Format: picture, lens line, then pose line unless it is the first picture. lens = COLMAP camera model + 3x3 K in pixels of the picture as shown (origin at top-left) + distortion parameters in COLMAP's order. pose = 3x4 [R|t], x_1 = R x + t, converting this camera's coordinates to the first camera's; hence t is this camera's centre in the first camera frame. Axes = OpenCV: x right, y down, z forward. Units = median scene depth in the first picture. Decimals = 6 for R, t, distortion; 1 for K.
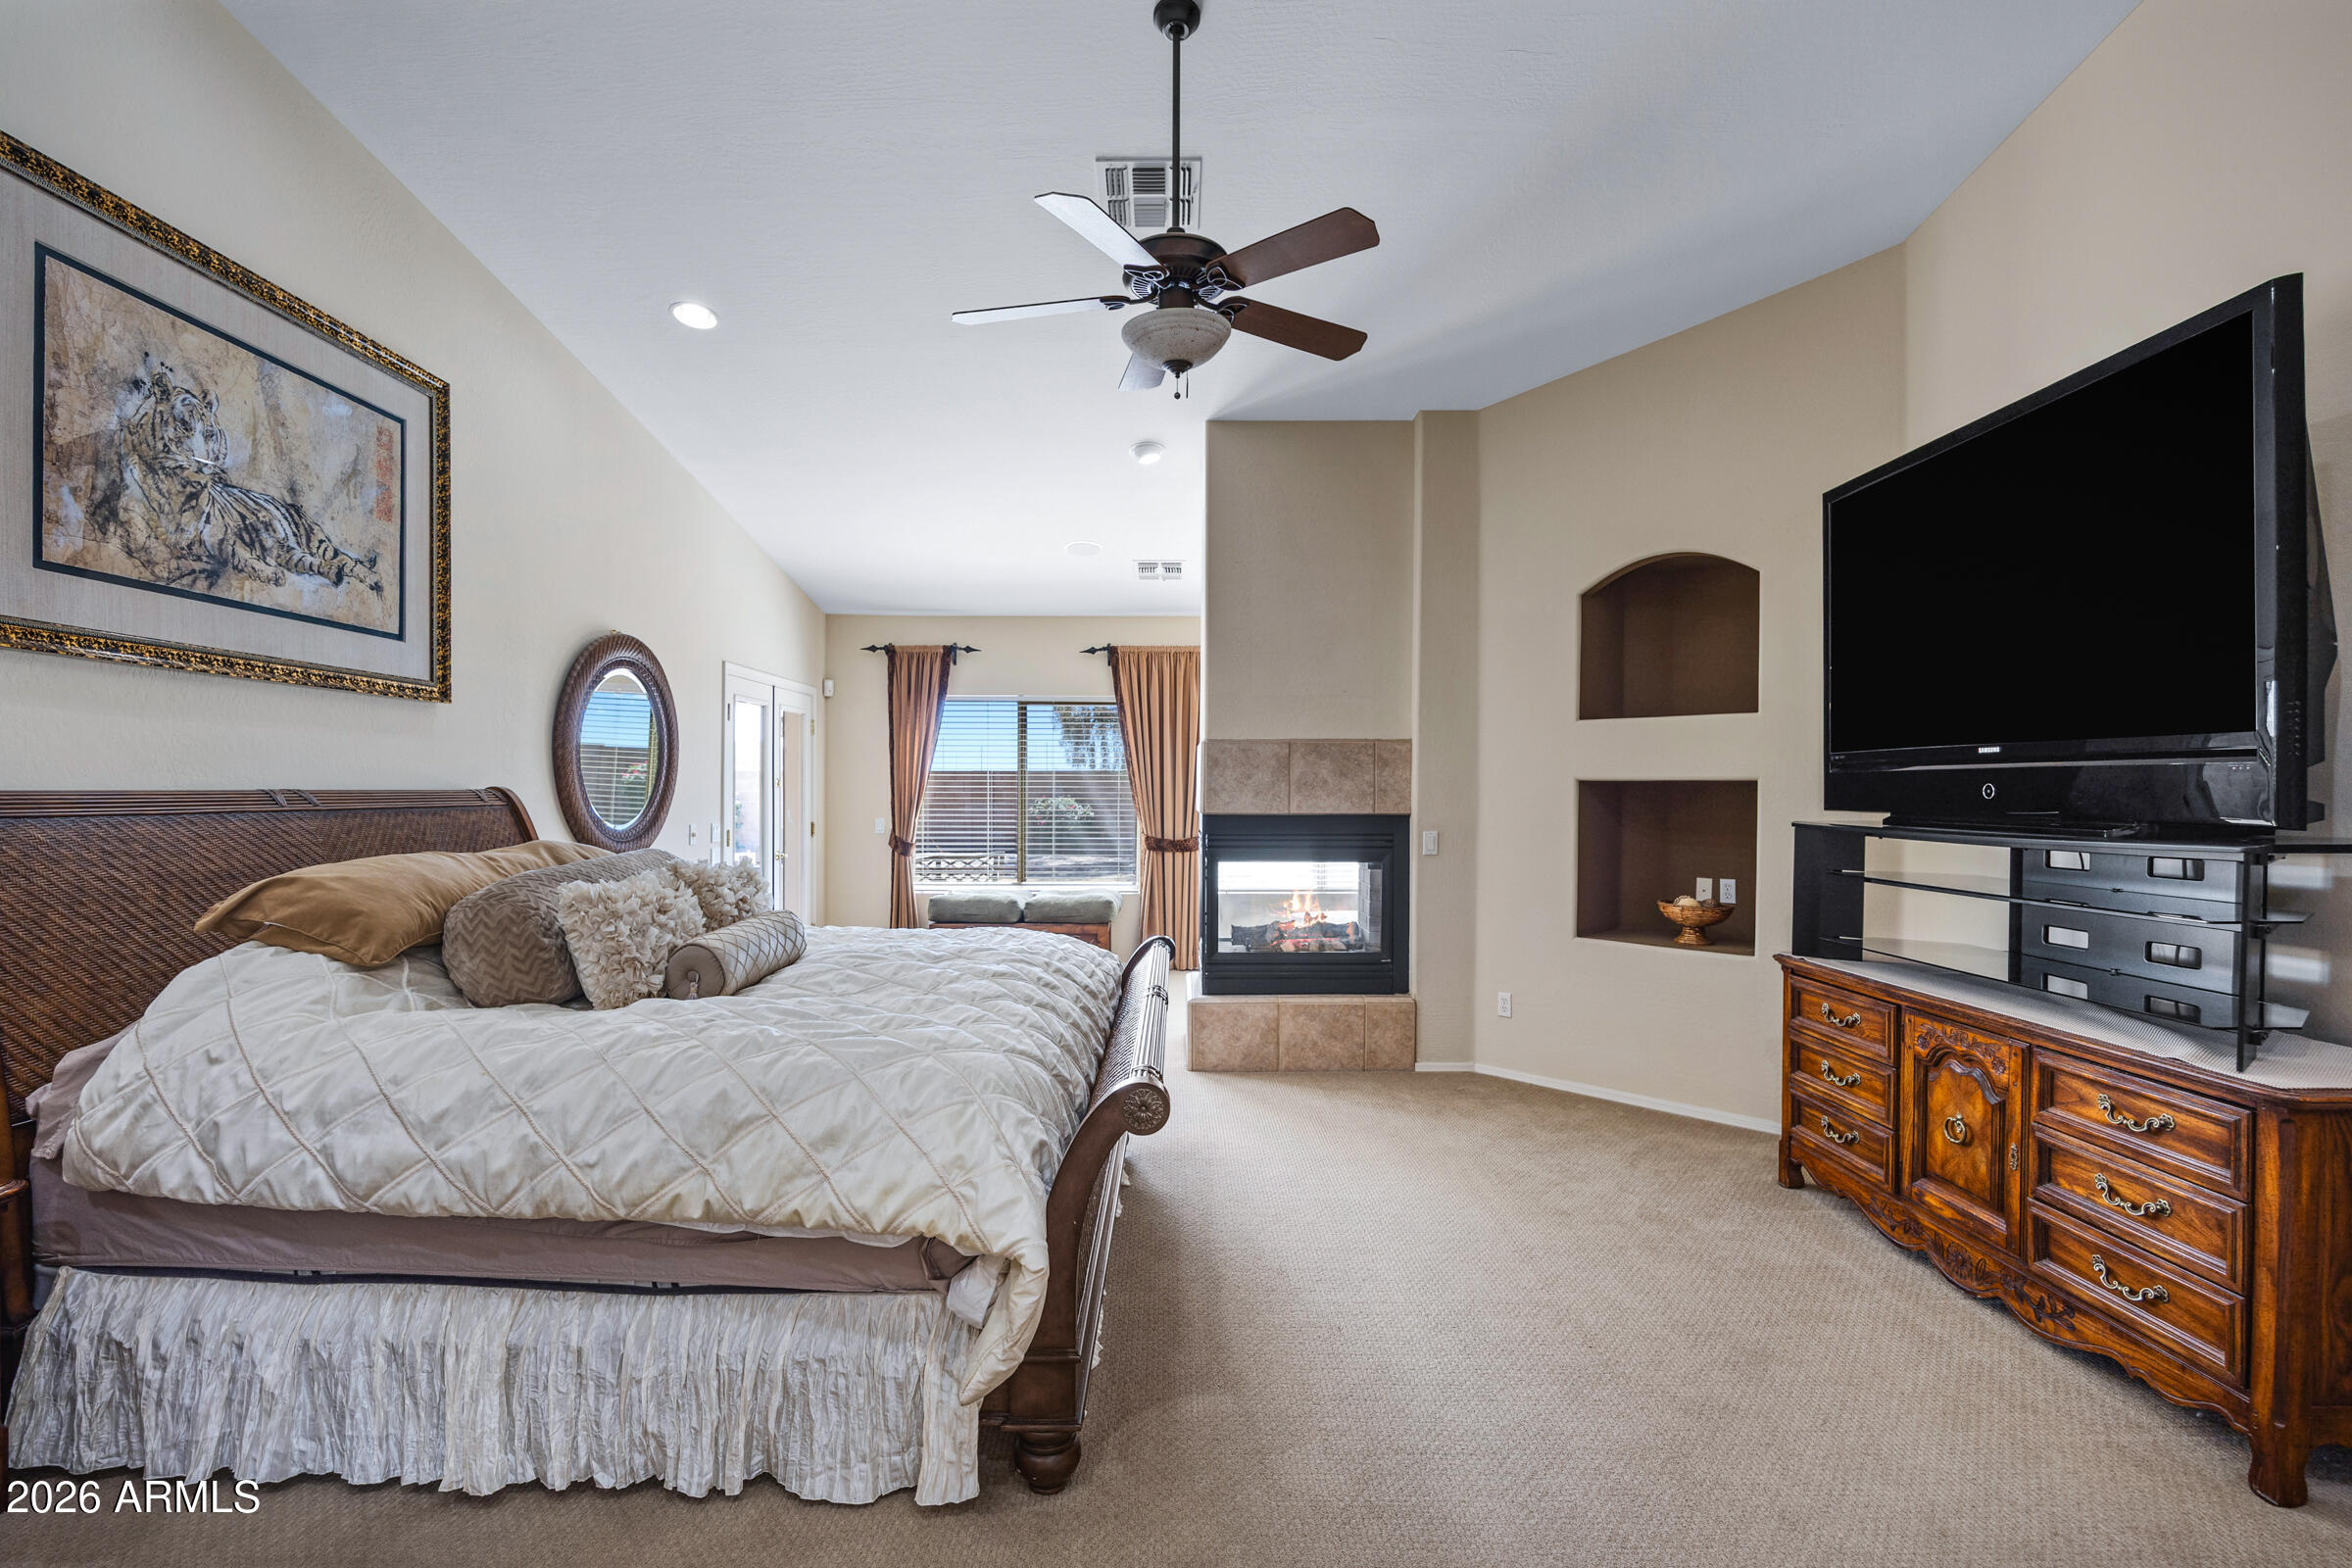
lens RADIAL K [[1099.2, 0, 1167.6], [0, 1099.2, 802.1], [0, 0, 1]] dist [-0.000597, -0.000705]
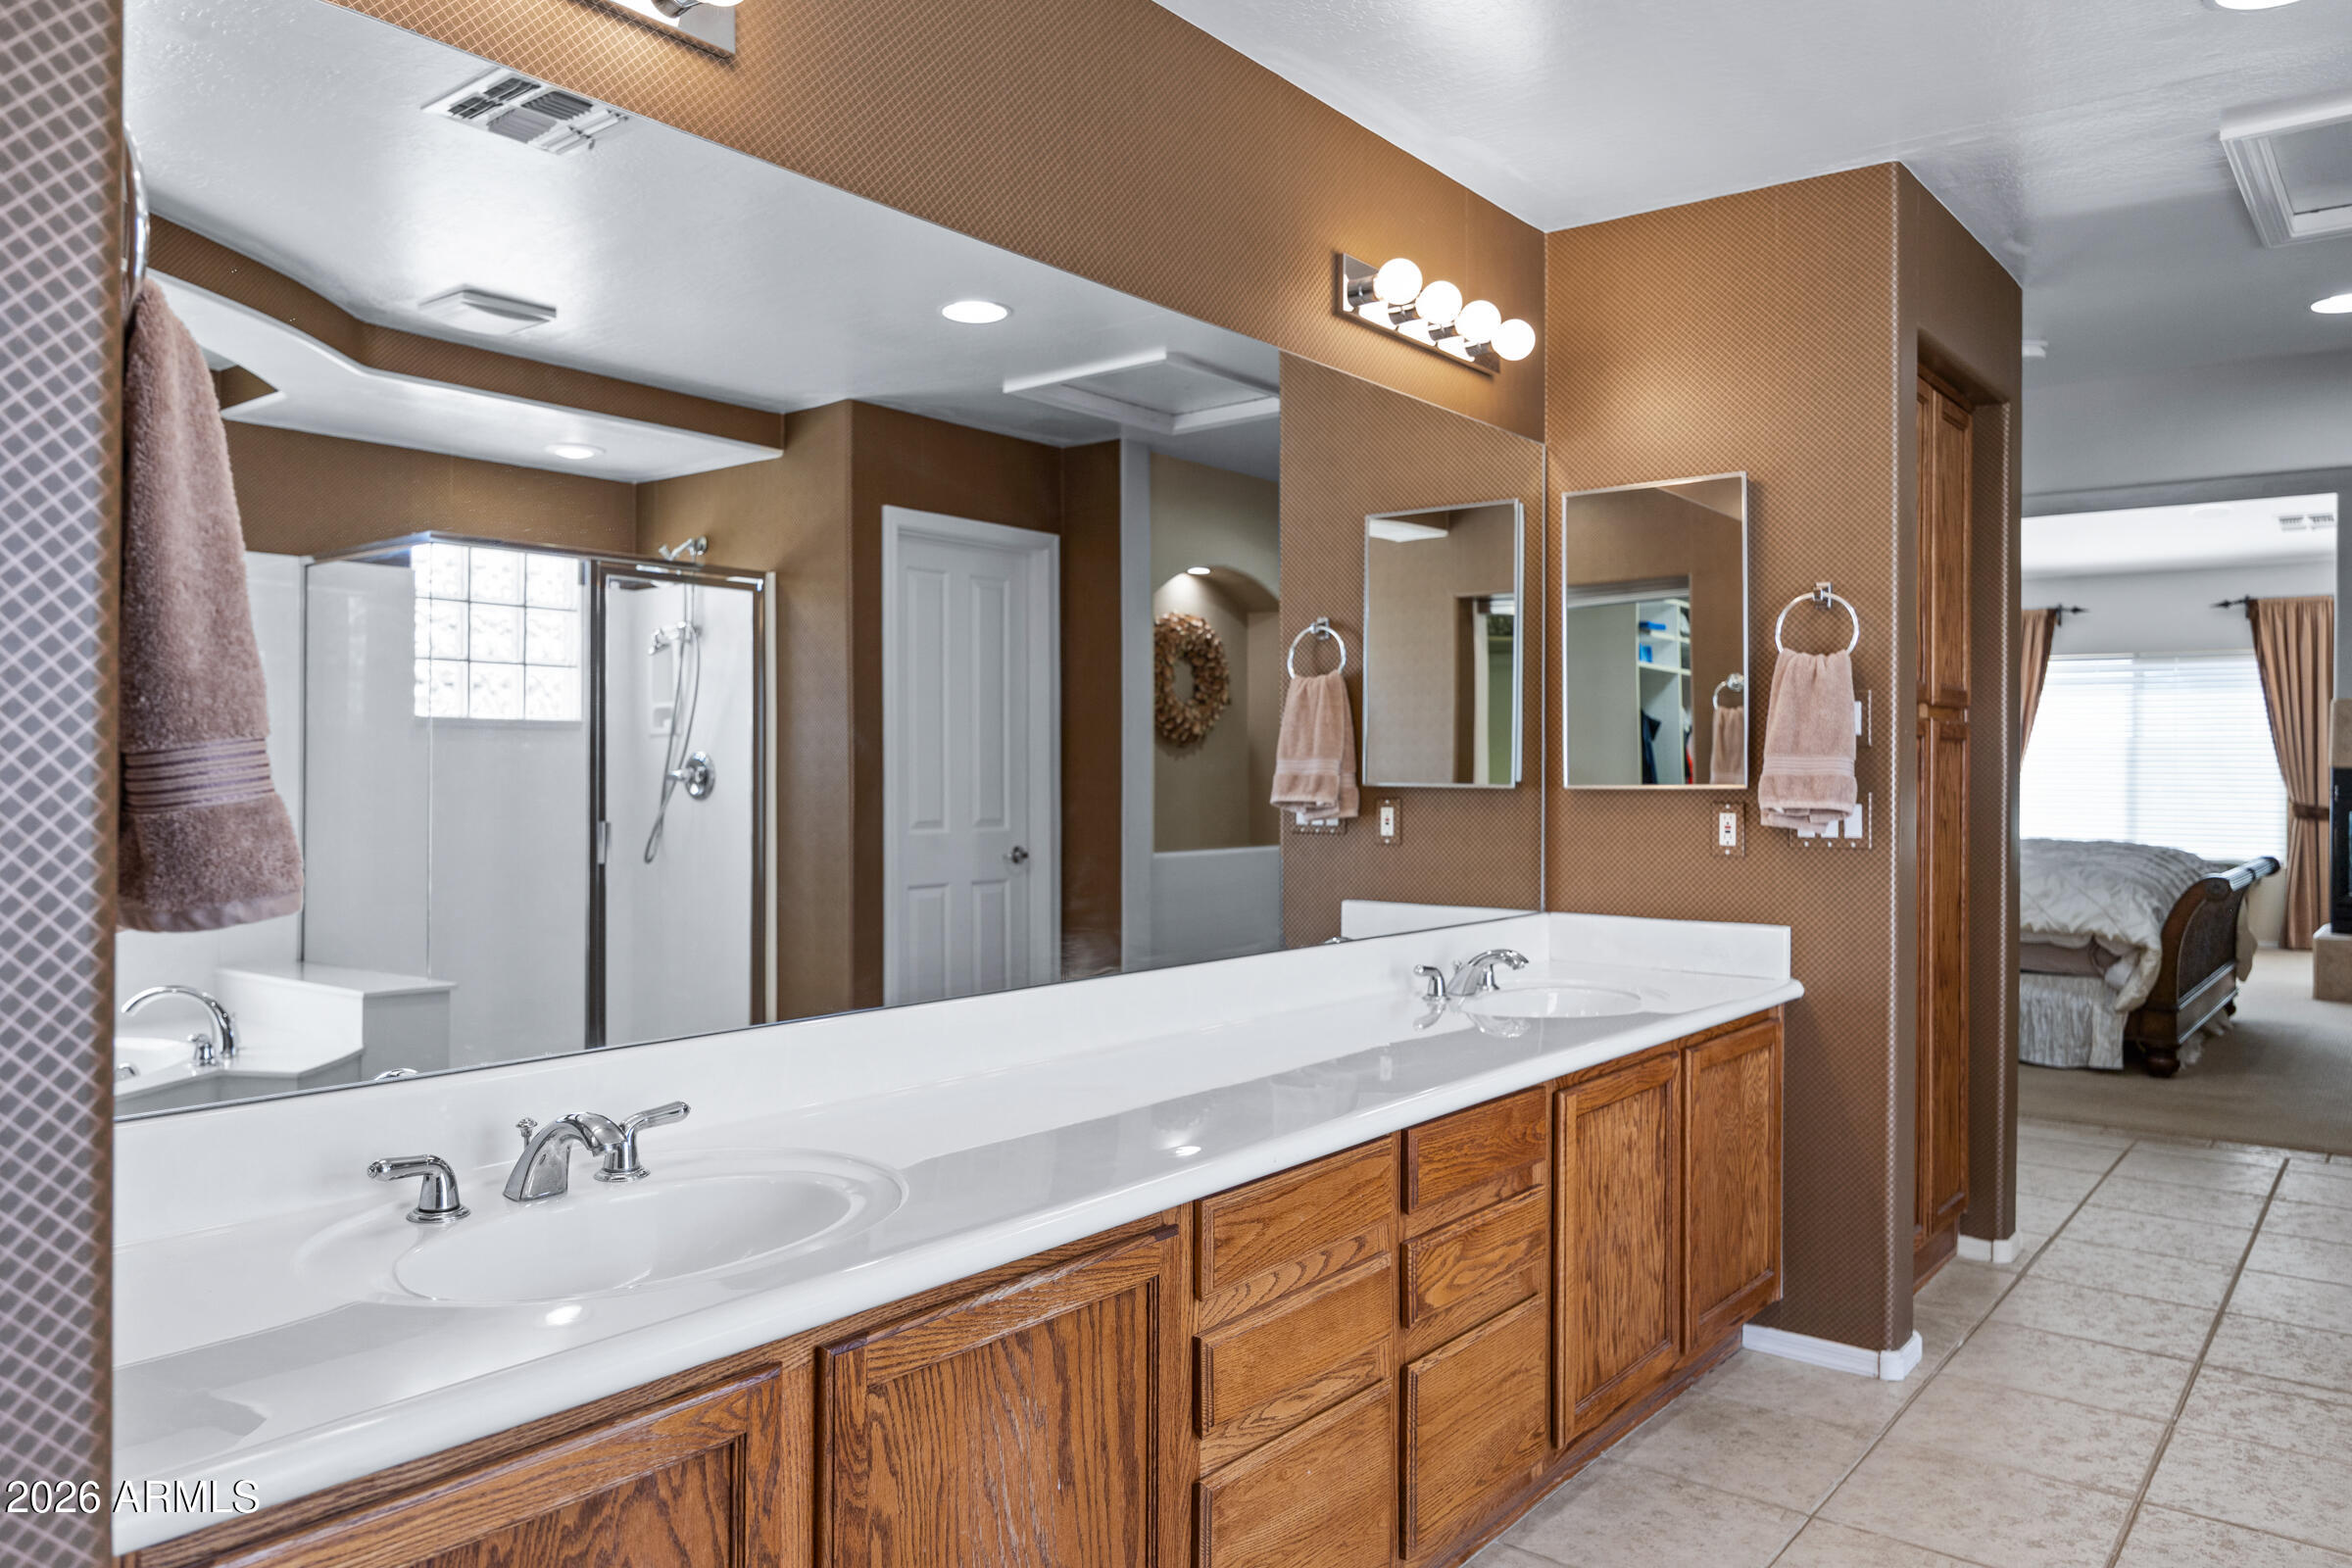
lens RADIAL K [[1639.9, 0, 1181.0], [0, 1639.9, 773.2], [0, 0, 1]] dist [0.001735, -0.000924]
pose [[0.792840, 0.000416, -0.609429, 0.190779], [-0.009301, 0.999892, -0.011417, 0.073061], [0.609358, 0.014720, 0.792758, -1.585386]]
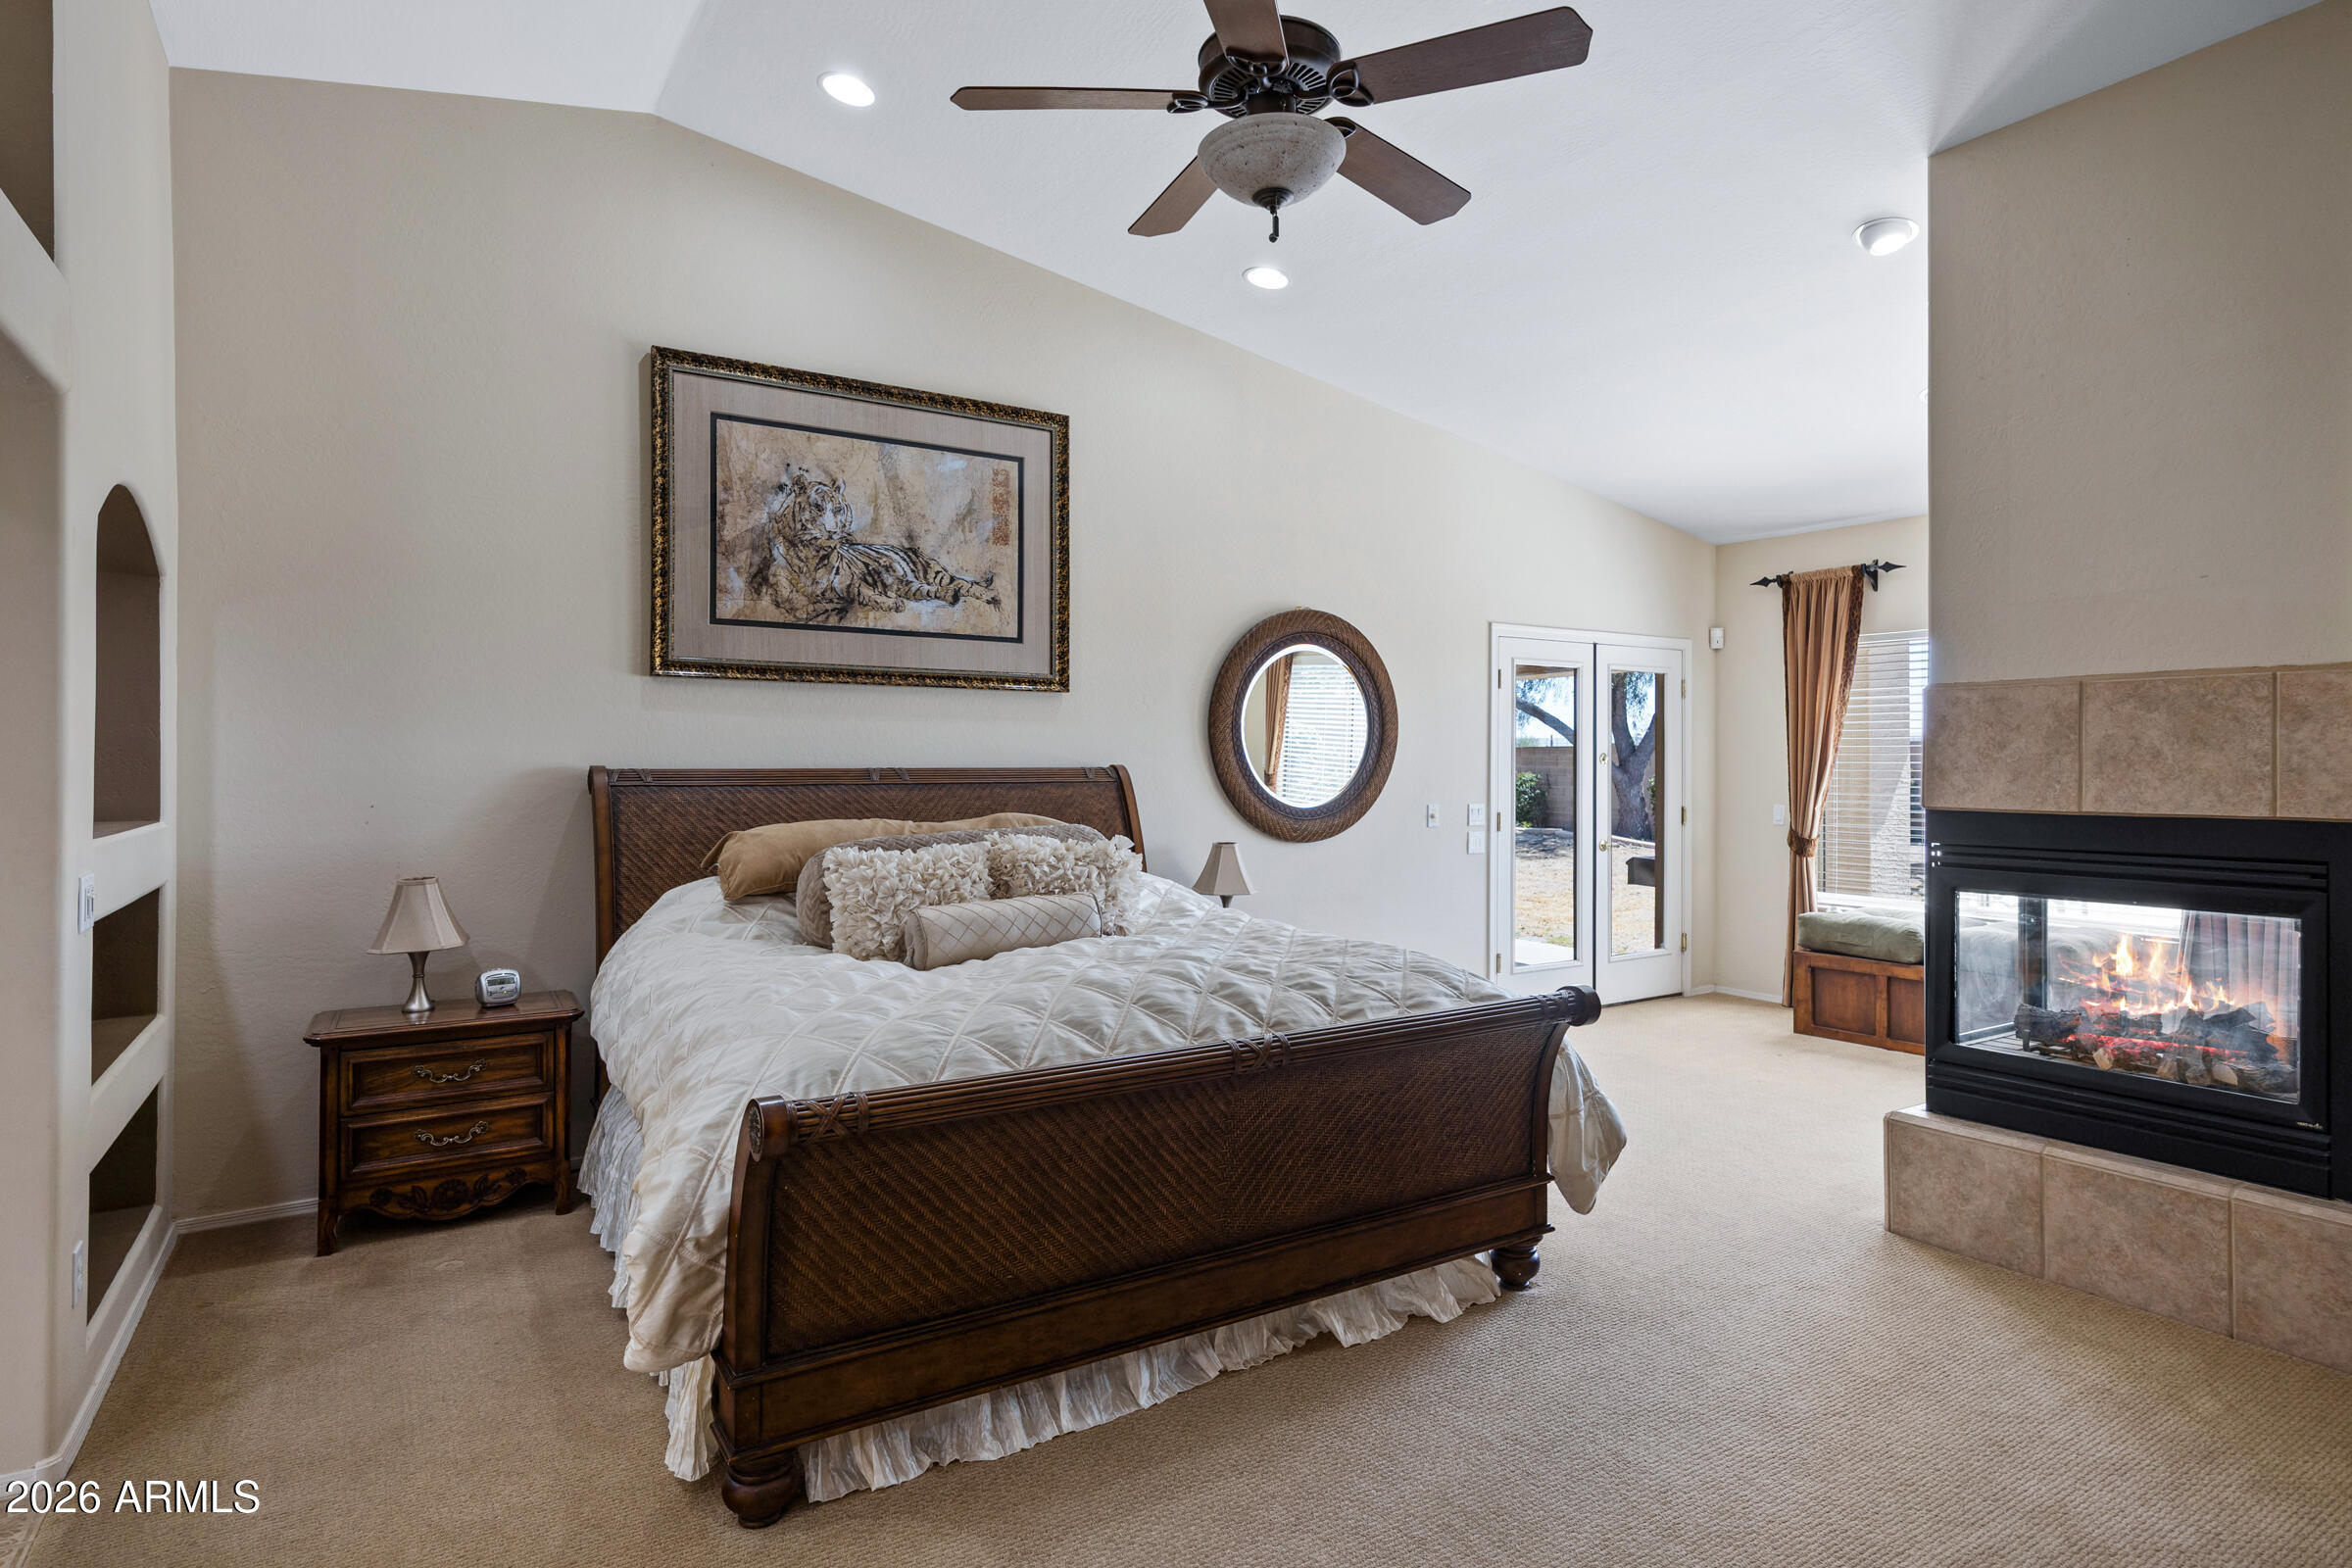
lens RADIAL K [[1280.1, 0, 1178.7], [0, 1280.1, 758.4], [0, 0, 1]] dist [0.002955, 0.000255]
pose [[0.544909, -0.004901, -0.838481, 0.638908], [-0.008915, 0.999893, -0.011639, -0.007907], [0.838447, 0.013817, 0.544807, 0.443919]]
